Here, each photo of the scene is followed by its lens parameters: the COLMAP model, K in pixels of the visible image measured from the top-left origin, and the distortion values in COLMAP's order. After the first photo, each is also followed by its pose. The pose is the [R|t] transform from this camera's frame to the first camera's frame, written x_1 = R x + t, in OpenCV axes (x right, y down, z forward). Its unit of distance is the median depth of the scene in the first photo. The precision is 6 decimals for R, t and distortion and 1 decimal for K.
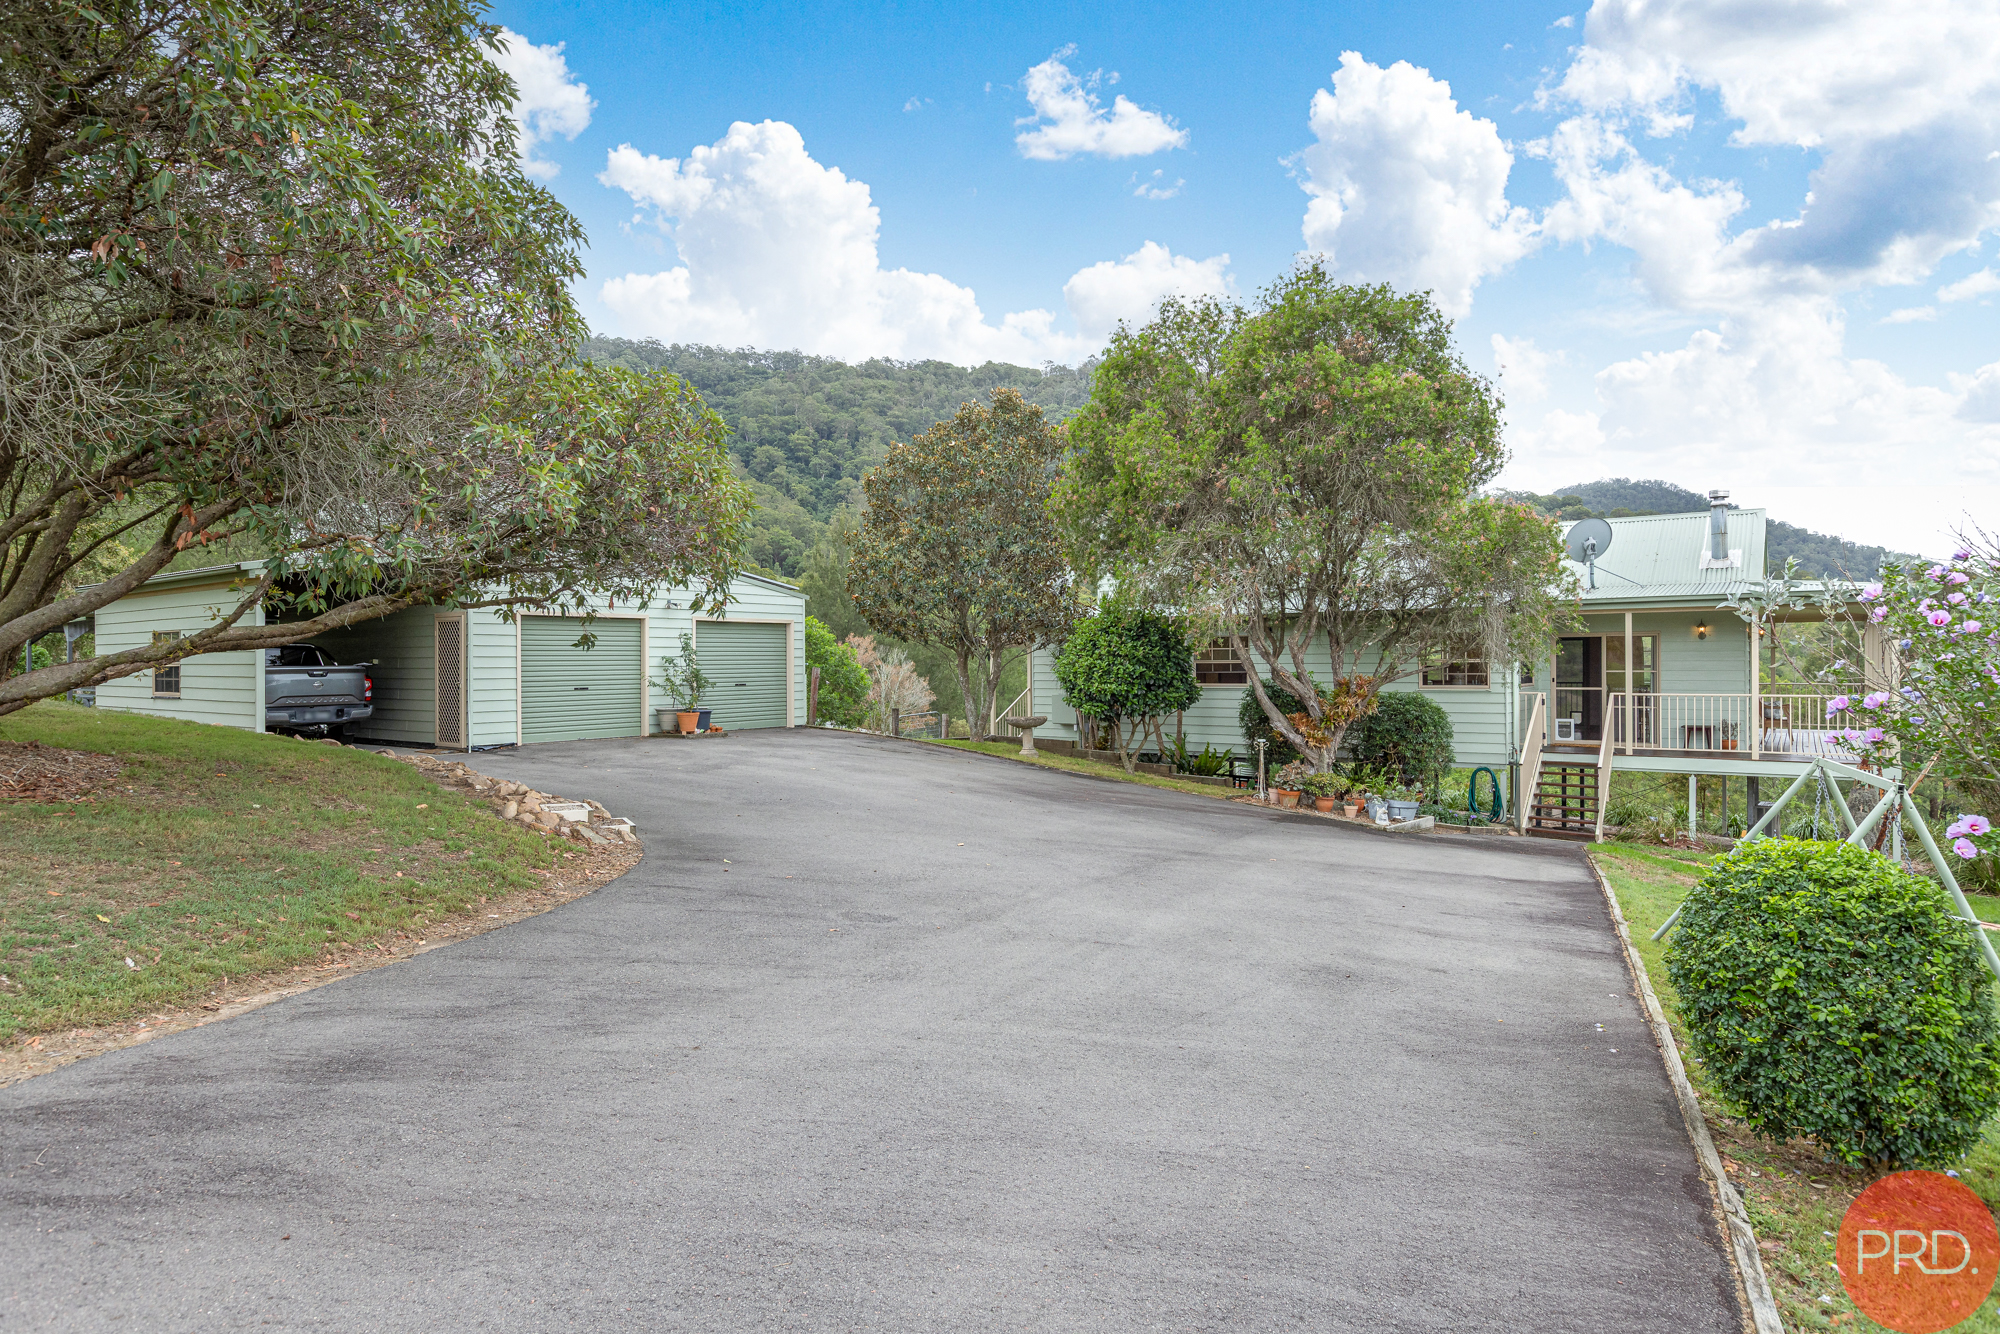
lens RADIAL K [[1139.0, 0, 986.3], [0, 1139.0, 666.0], [0, 0, 1]] dist [-0.005121, -0.000197]
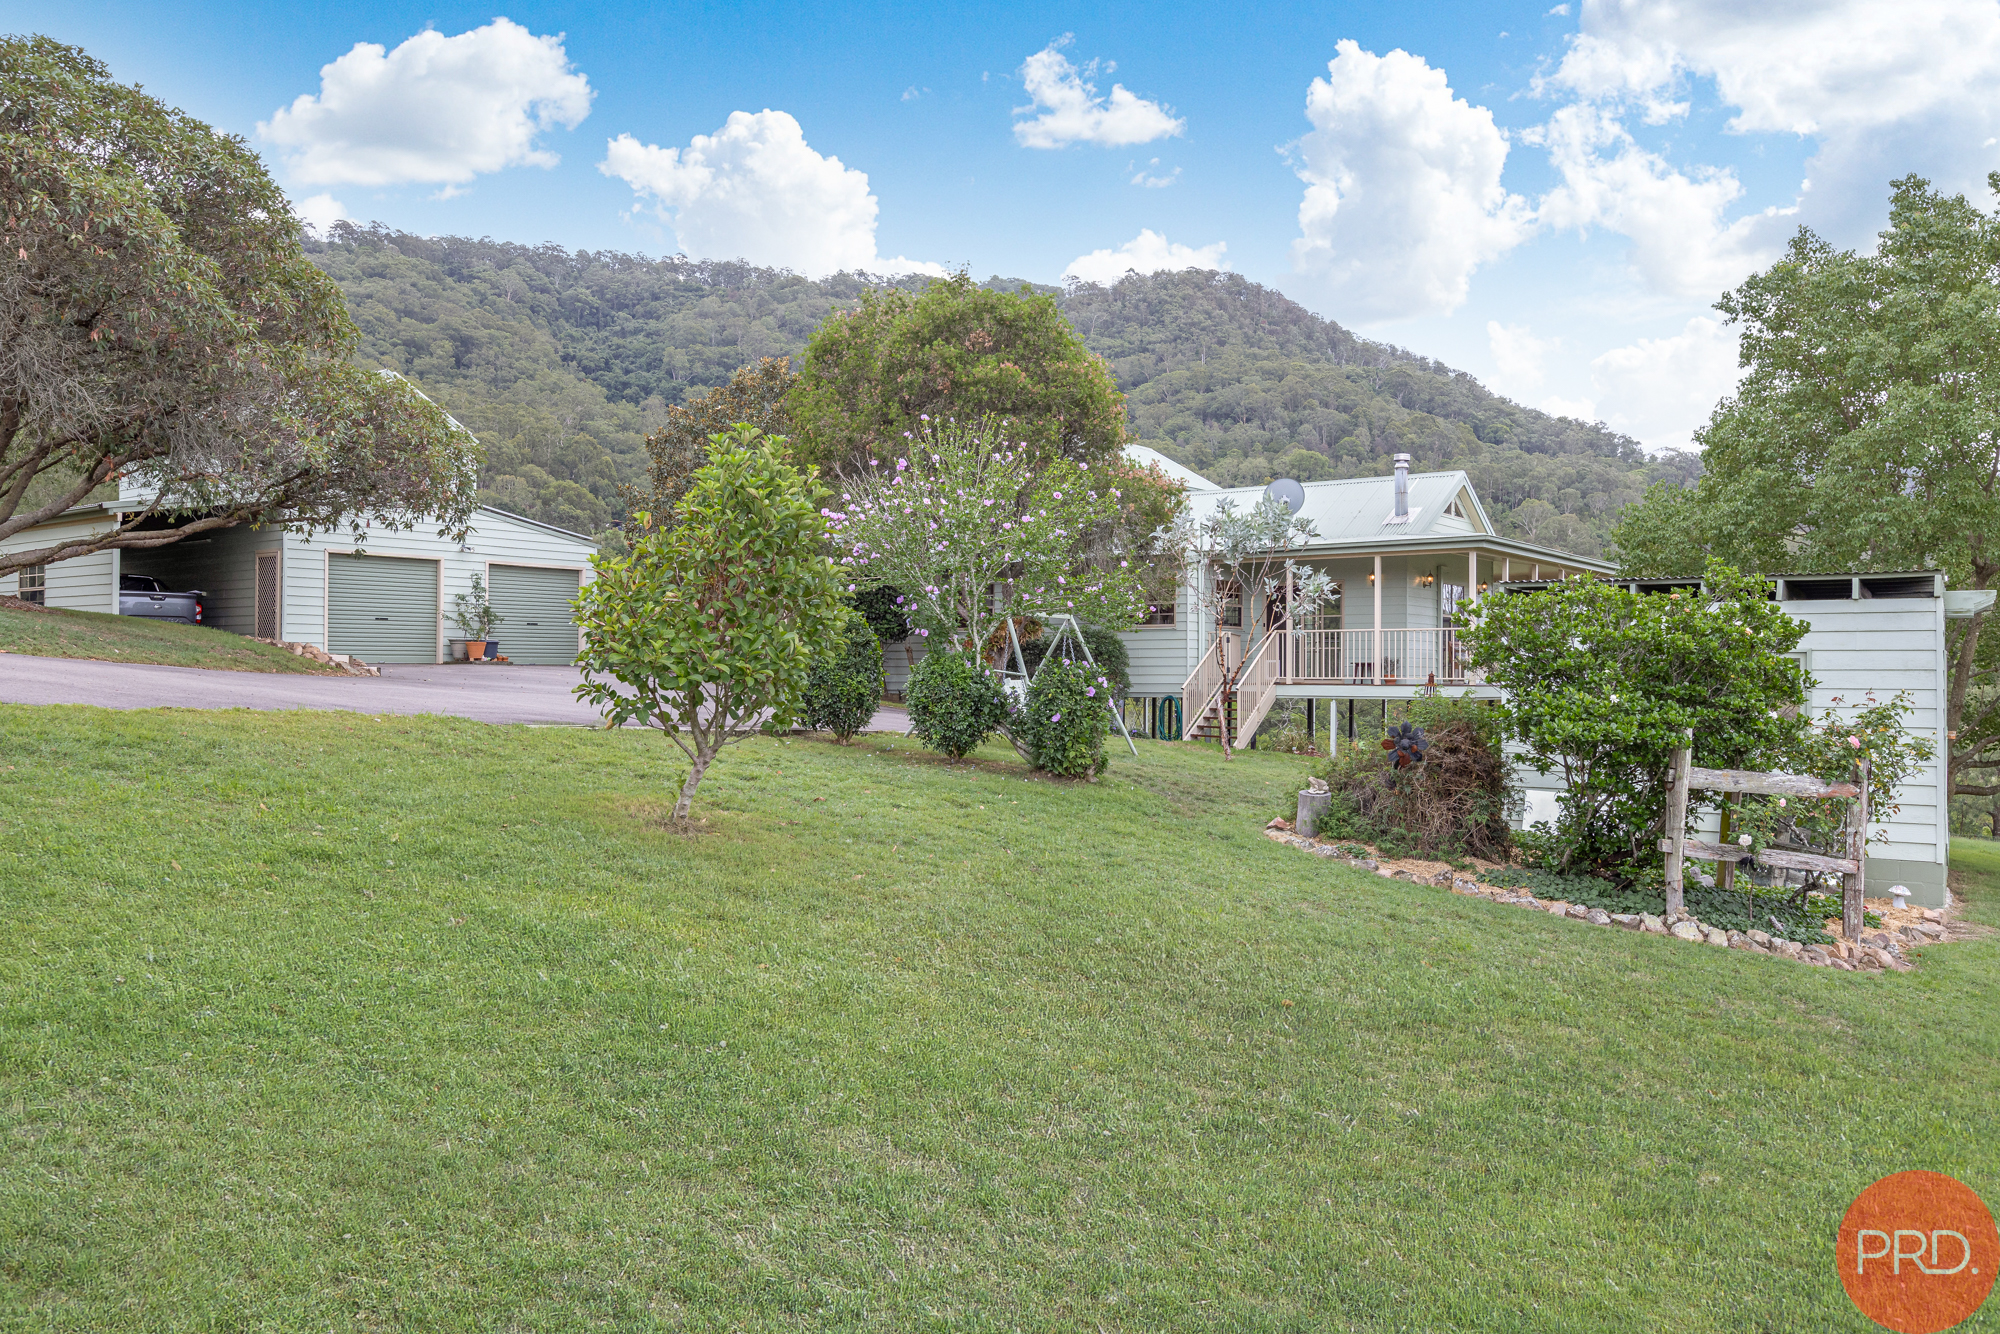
lens RADIAL K [[1512.8, 0, 989.2], [0, 1512.8, 682.5], [0, 0, 1]] dist [-0.004126, -0.002510]
pose [[0.999998, -0.000436, -0.001786, 0.006840], [0.000441, 0.999996, 0.002812, 0.022787], [0.001785, -0.002813, 0.999994, -0.336293]]
